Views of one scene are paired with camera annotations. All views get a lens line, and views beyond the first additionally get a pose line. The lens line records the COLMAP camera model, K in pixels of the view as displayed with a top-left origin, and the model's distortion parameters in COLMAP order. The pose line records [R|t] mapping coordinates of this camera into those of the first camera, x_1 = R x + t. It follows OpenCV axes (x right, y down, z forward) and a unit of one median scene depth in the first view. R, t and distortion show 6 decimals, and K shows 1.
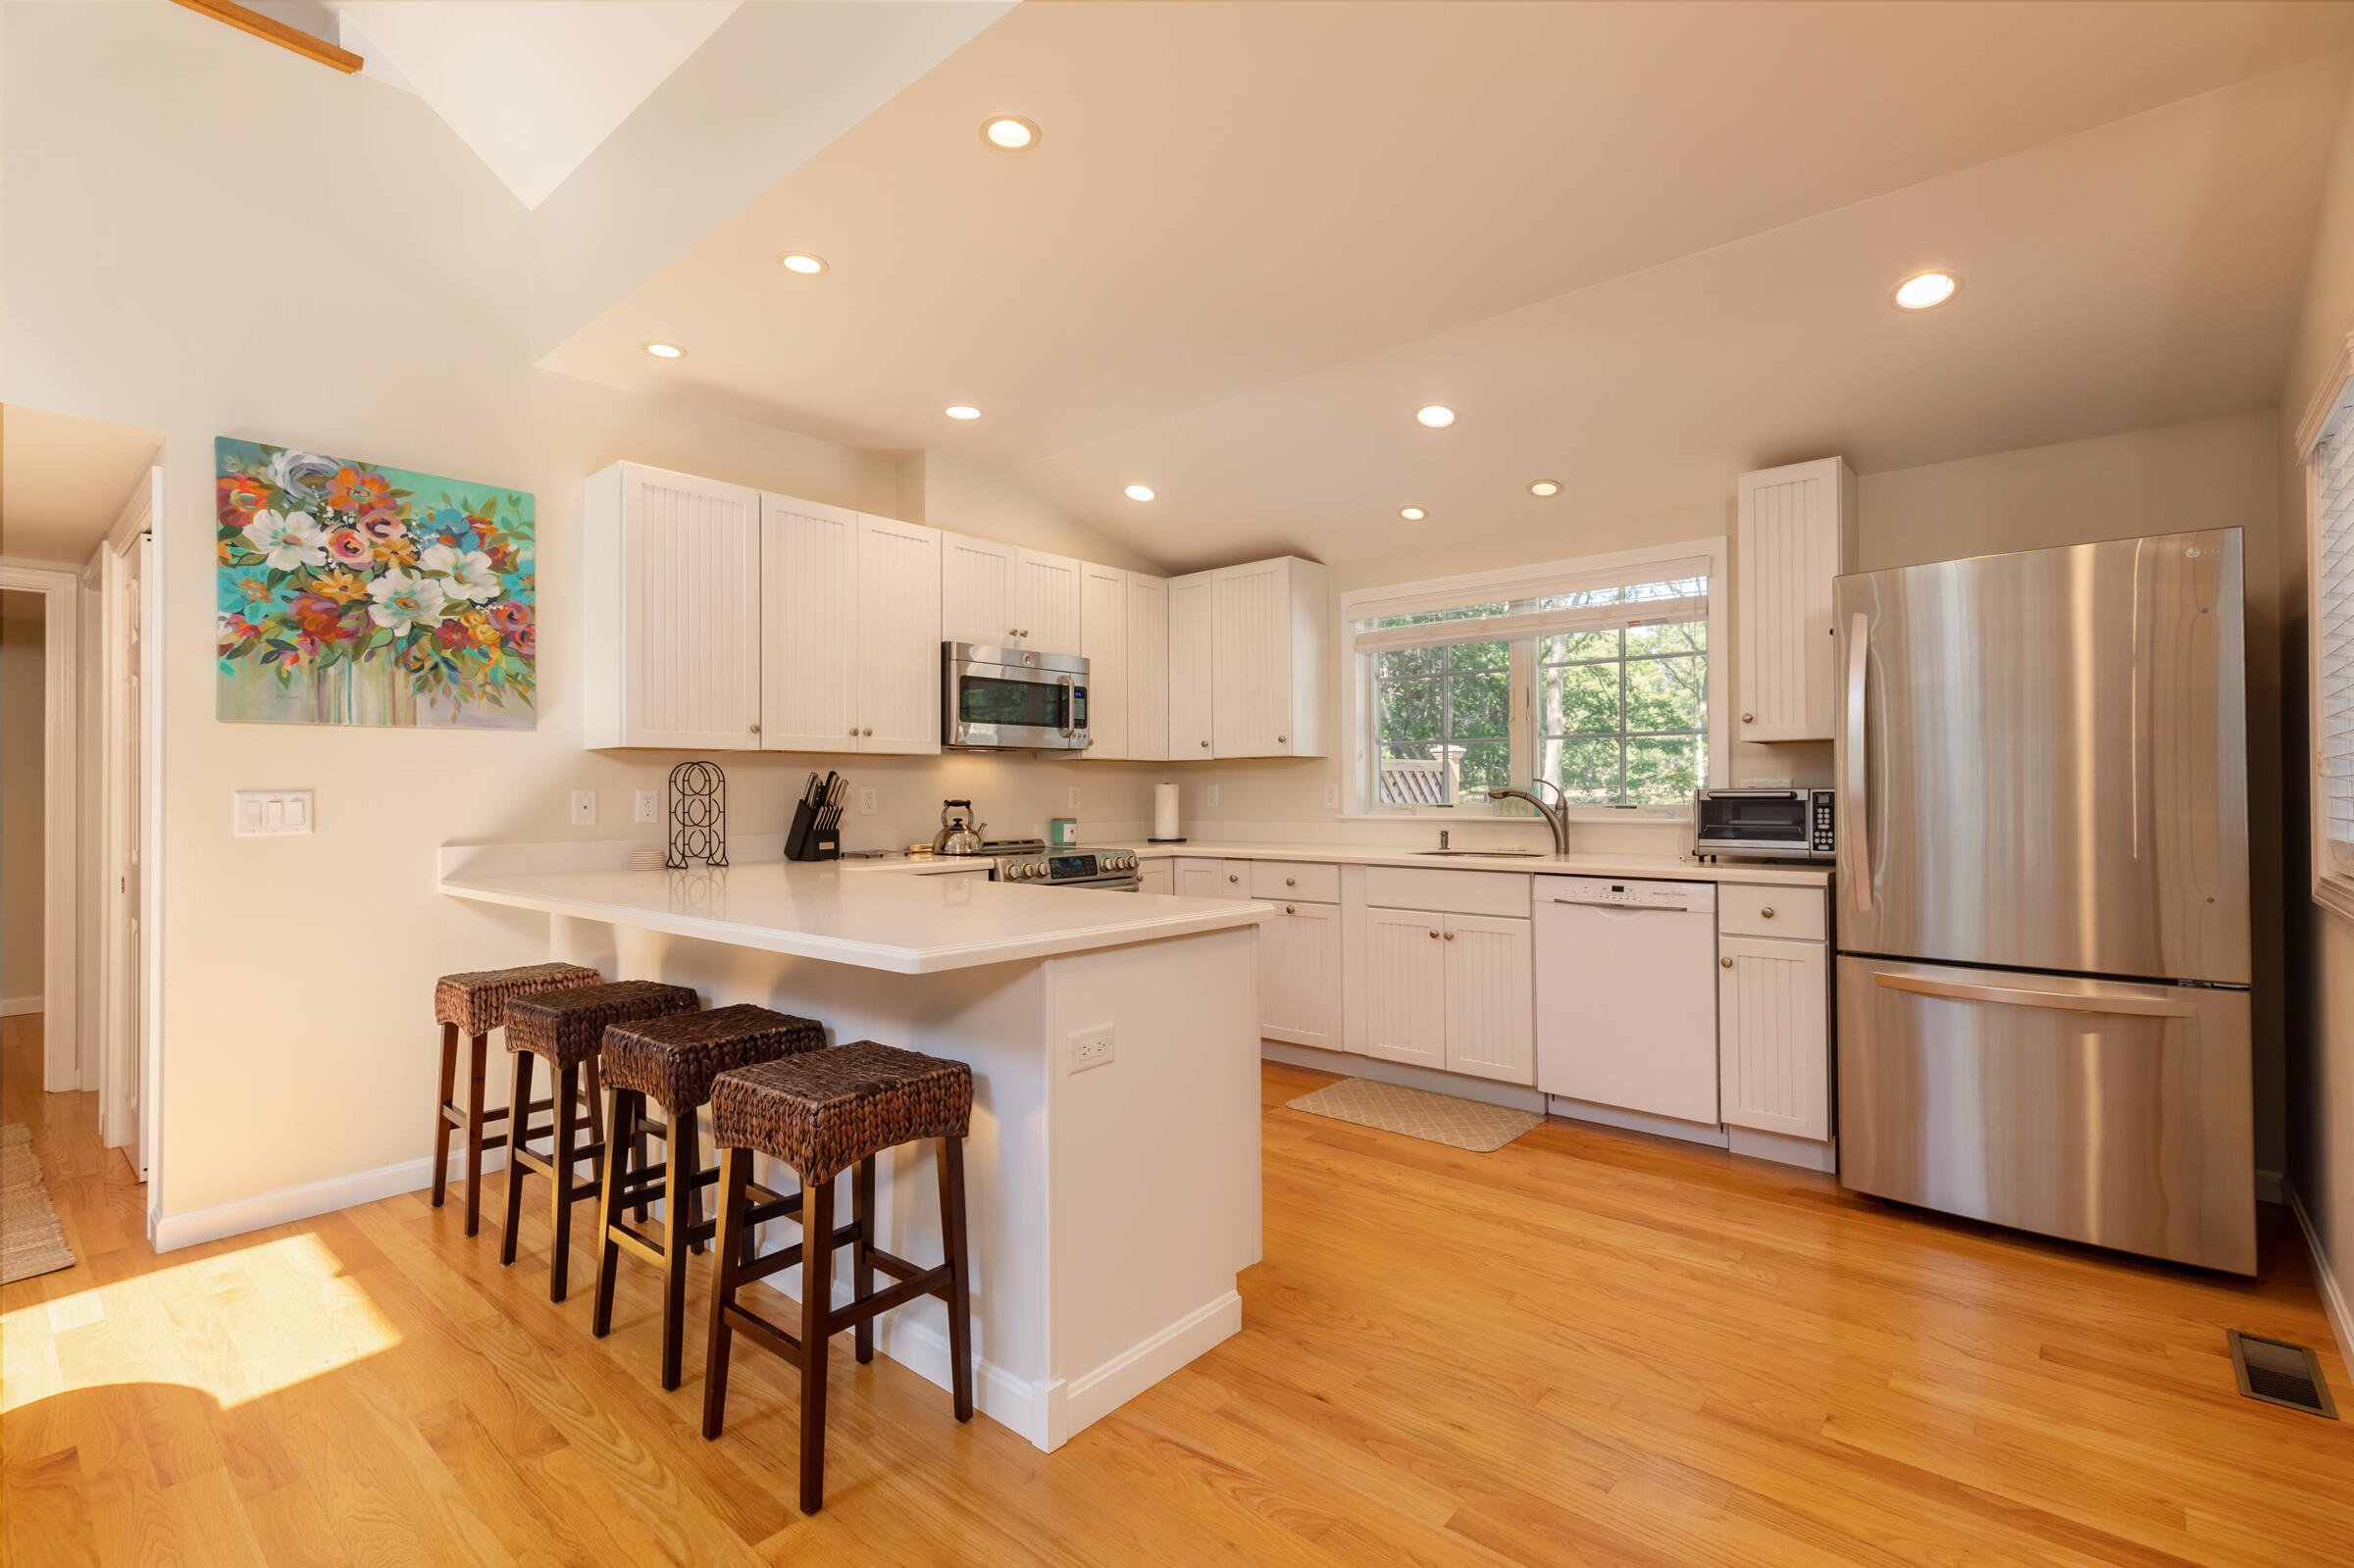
lens RADIAL K [[1086.3, 0, 1177.9], [0, 1086.3, 786.4], [0, 0, 1]] dist [0.020729, 0.000077]
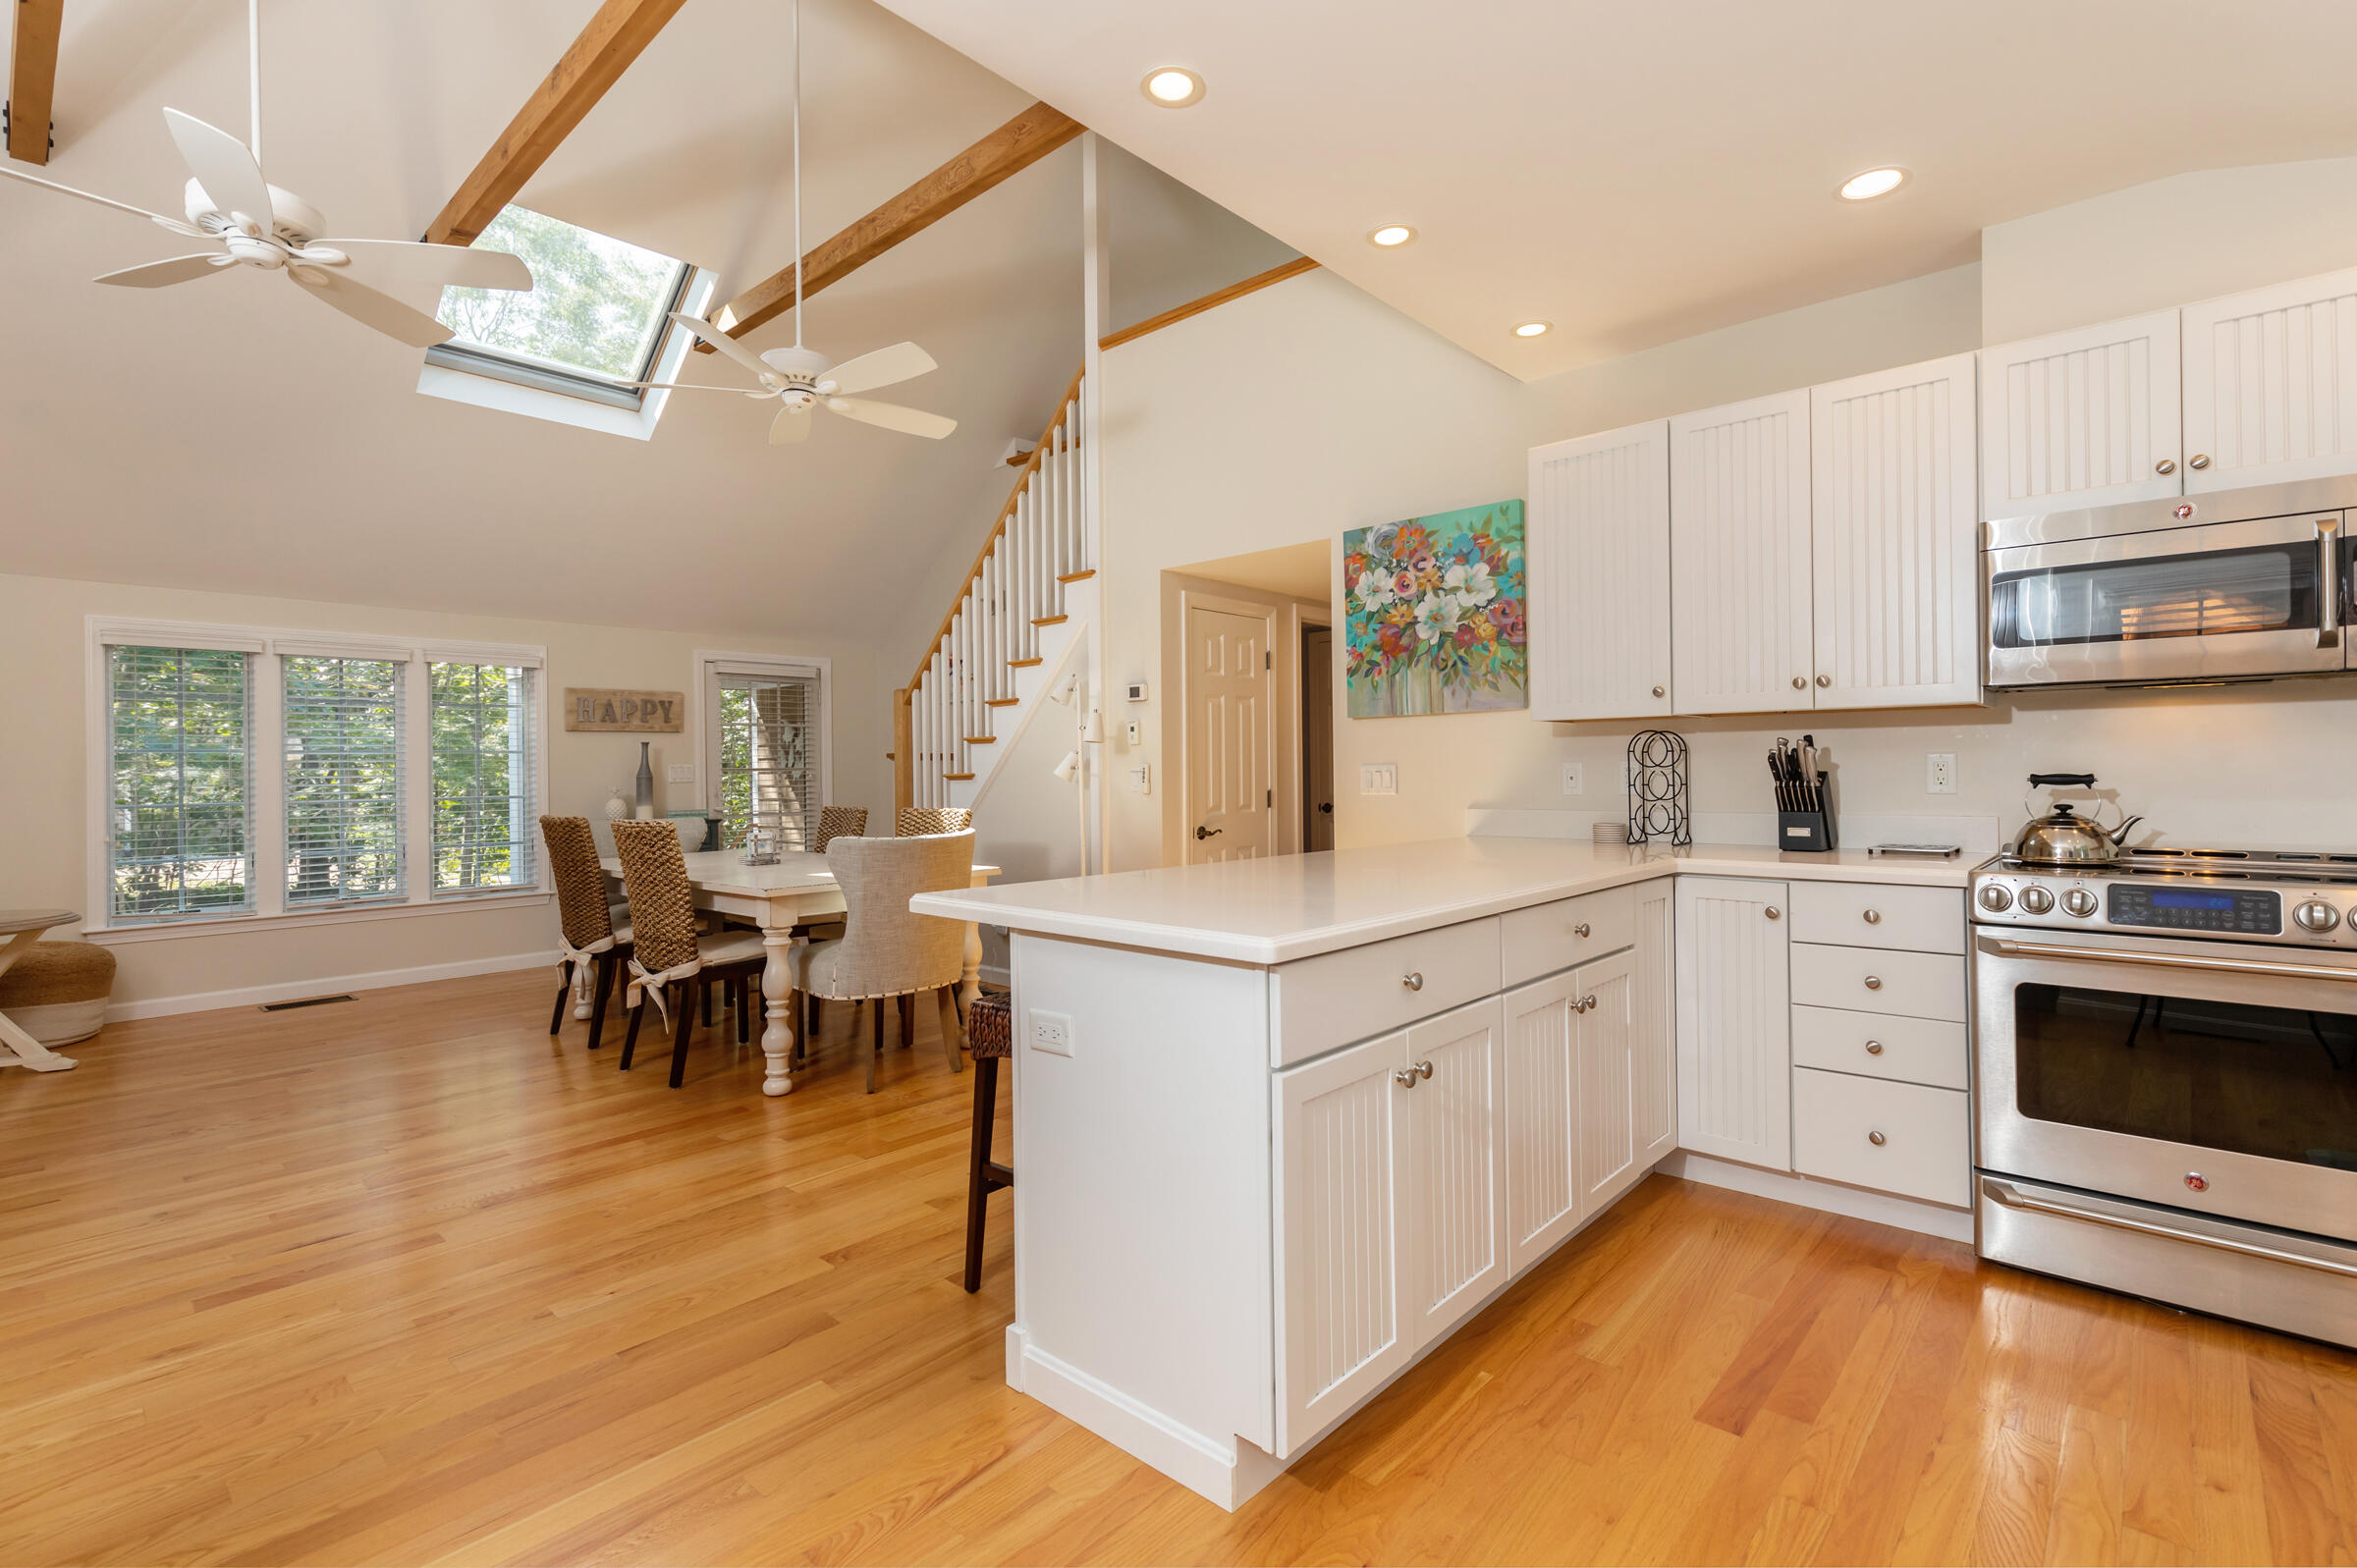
lens RADIAL K [[1087.6, 0, 1181.6], [0, 1087.6, 768.3], [0, 0, 1]] dist [0.020729, 0.000077]
pose [[-0.016484, 0.009269, -0.999821, 0.574343], [0.019519, 0.999769, 0.008947, -0.007990], [0.999674, -0.019368, -0.016661, 0.714212]]
